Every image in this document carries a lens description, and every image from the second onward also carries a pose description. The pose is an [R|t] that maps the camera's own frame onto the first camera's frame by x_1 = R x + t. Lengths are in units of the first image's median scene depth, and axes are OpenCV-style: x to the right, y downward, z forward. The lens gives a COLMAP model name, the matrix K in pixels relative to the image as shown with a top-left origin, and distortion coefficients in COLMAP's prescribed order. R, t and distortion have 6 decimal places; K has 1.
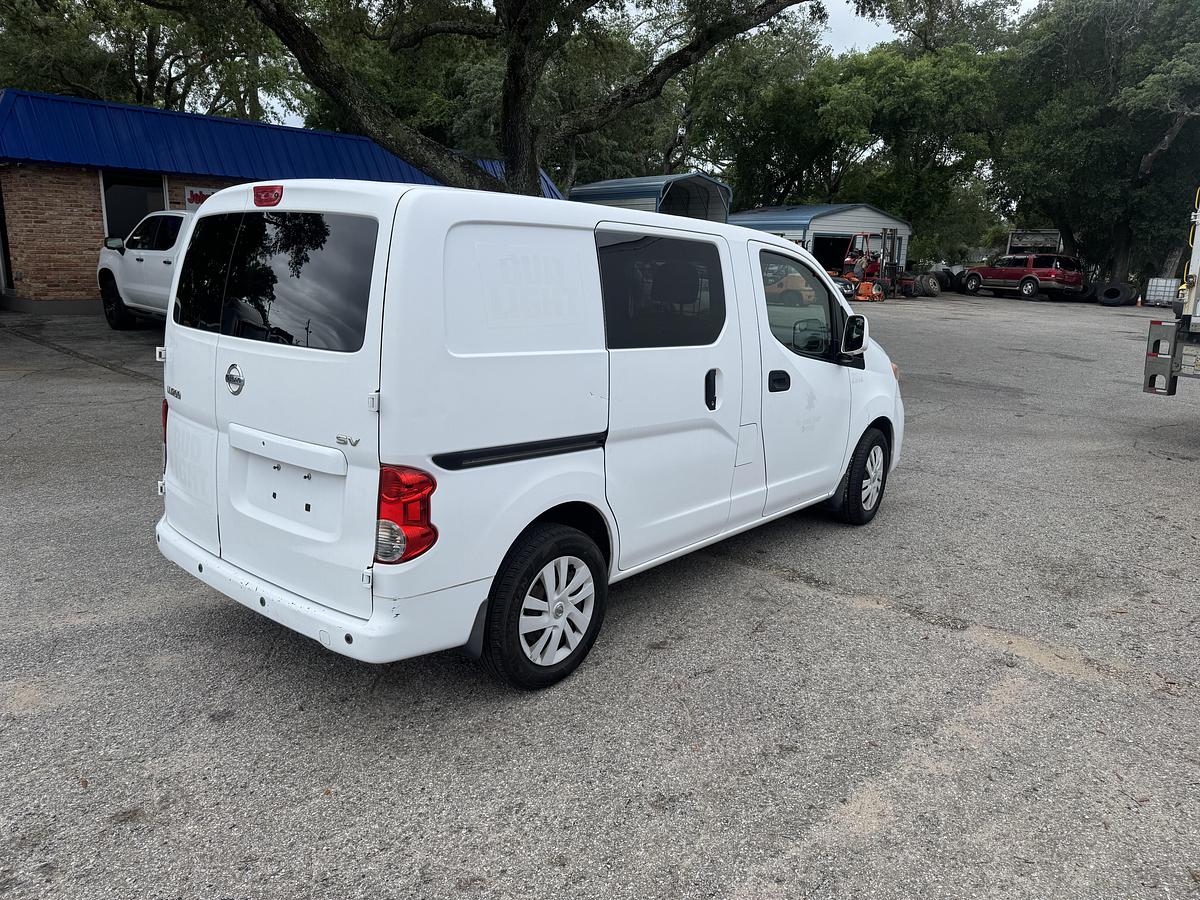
lens RADIAL K [[842.0, 0, 608.6], [0, 842.0, 448.5], [0, 0, 1]] dist [0.032551, -0.037705]
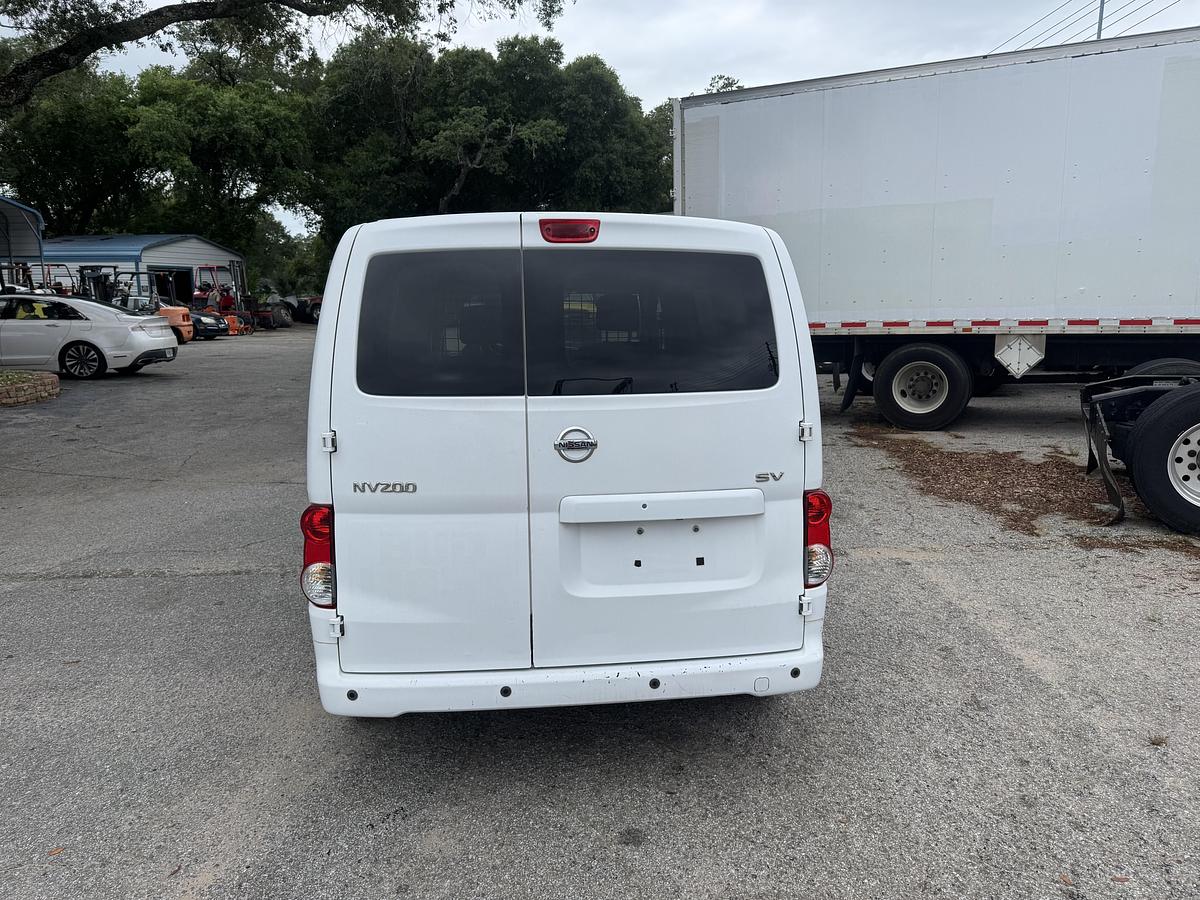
lens RADIAL K [[842.0, 0, 611.2], [0, 842.0, 443.9], [0, 0, 1]] dist [0.032551, -0.037705]
pose [[0.696411, -0.158368, 0.699951, -0.721602], [0.186466, 0.981779, 0.036610, -0.075775], [-0.692995, 0.105021, 0.713252, 0.266676]]
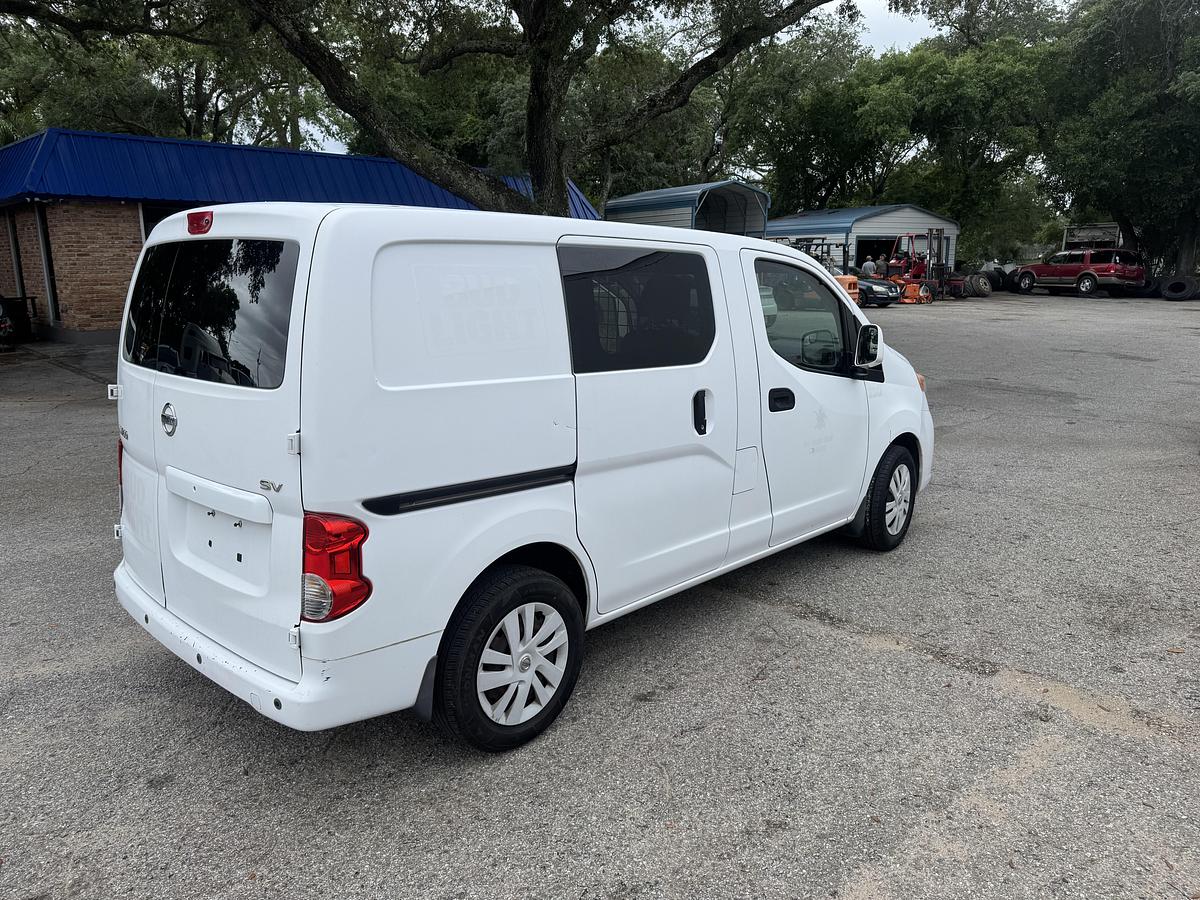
lens RADIAL K [[842.0, 0, 597.4], [0, 842.0, 445.0], [0, 0, 1]] dist [0.032551, -0.037705]
pose [[0.997303, -0.021663, -0.070125, 0.068077], [0.020440, 0.999627, -0.018100, -0.019031], [0.070491, 0.016618, 0.997374, 0.072973]]
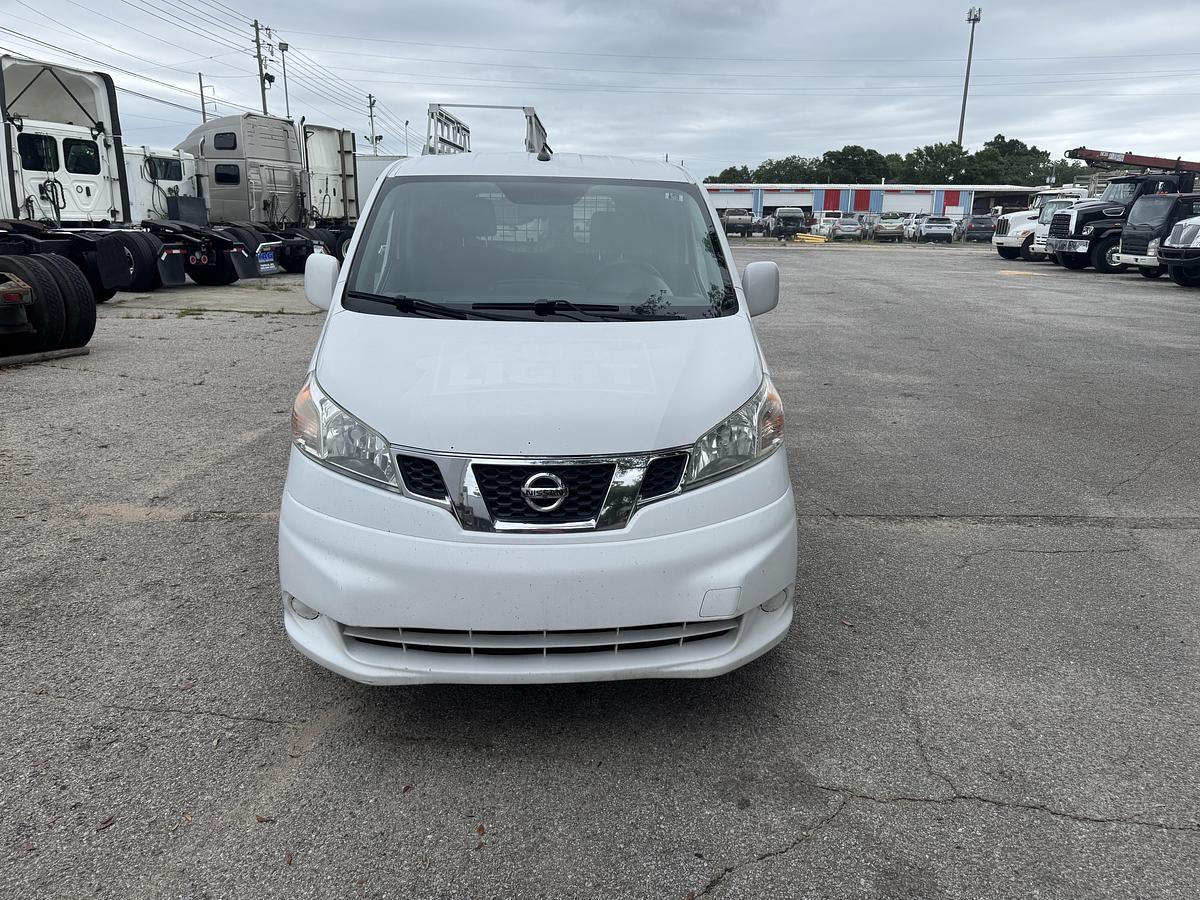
lens RADIAL K [[842.0, 0, 593.2], [0, 842.0, 453.0], [0, 0, 1]] dist [0.032551, -0.037705]
pose [[-0.727262, 0.138633, -0.672213, 0.731433], [-0.191136, 0.899740, 0.392345, -0.382646], [0.659209, 0.413822, -0.627850, 1.919514]]
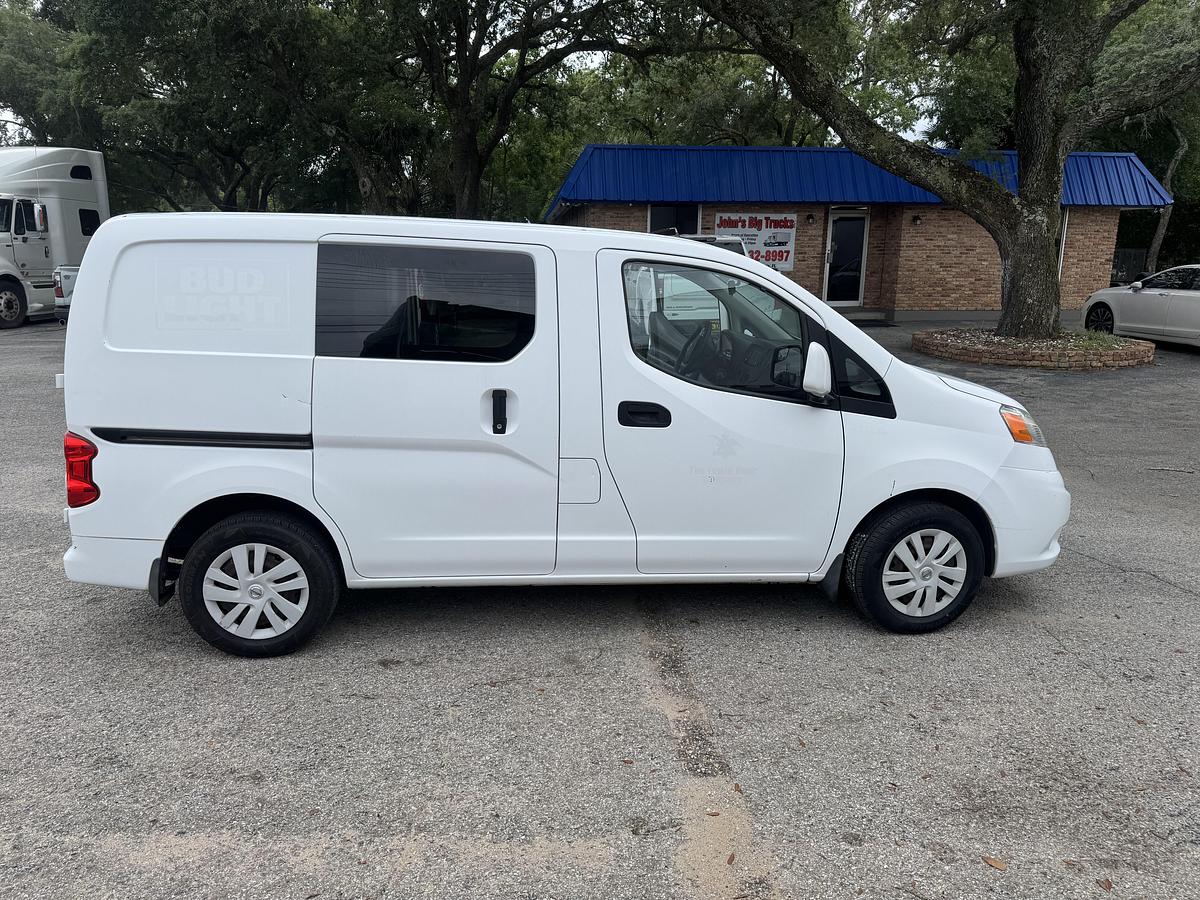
lens RADIAL K [[842.0, 0, 603.7], [0, 842.0, 459.4], [0, 0, 1]] dist [0.032551, -0.037705]
pose [[0.724754, 0.136365, -0.675378, 0.768258], [-0.141800, 0.988756, 0.047473, -0.072430], [0.674258, 0.061362, 0.735942, 0.375027]]
